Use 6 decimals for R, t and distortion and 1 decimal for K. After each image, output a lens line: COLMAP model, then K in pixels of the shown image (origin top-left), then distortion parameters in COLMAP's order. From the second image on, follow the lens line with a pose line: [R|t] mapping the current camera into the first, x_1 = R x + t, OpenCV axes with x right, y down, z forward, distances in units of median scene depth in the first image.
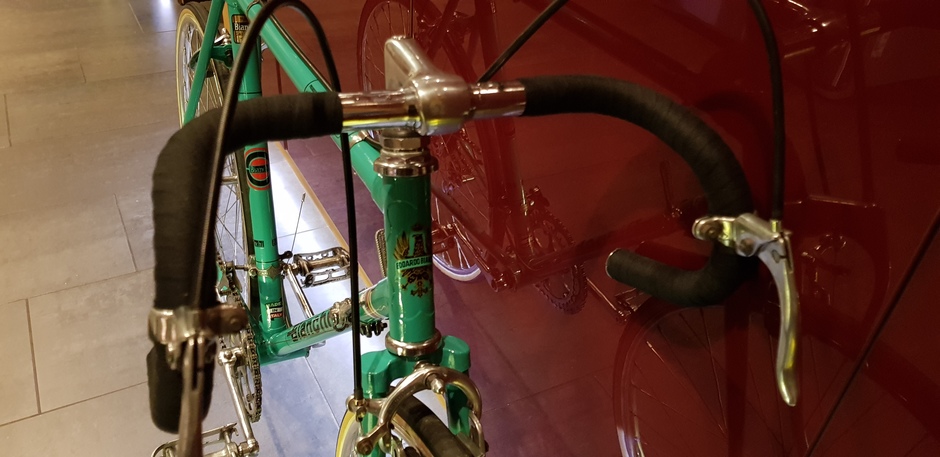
lens RADIAL K [[703.8, 0, 466.1], [0, 703.8, 207.0], [0, 0, 1]] dist [0.003866, -0.006567]
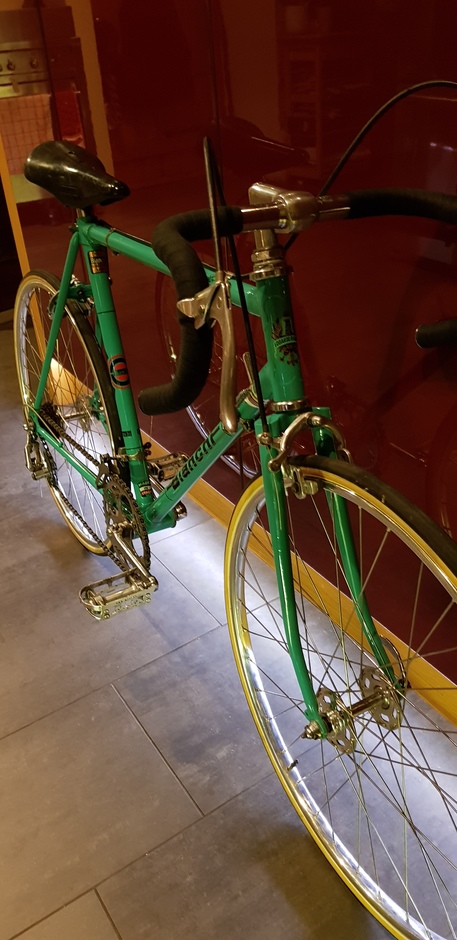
lens RADIAL K [[703.8, 0, 228.5], [0, 703.8, 470.0], [0, 0, 1]] dist [0.003866, -0.006567]
pose [[0.987331, -0.158565, 0.005868, -0.206056], [0.158543, 0.984354, -0.076885, 0.368838], [0.006415, 0.076841, 0.997023, -0.366597]]
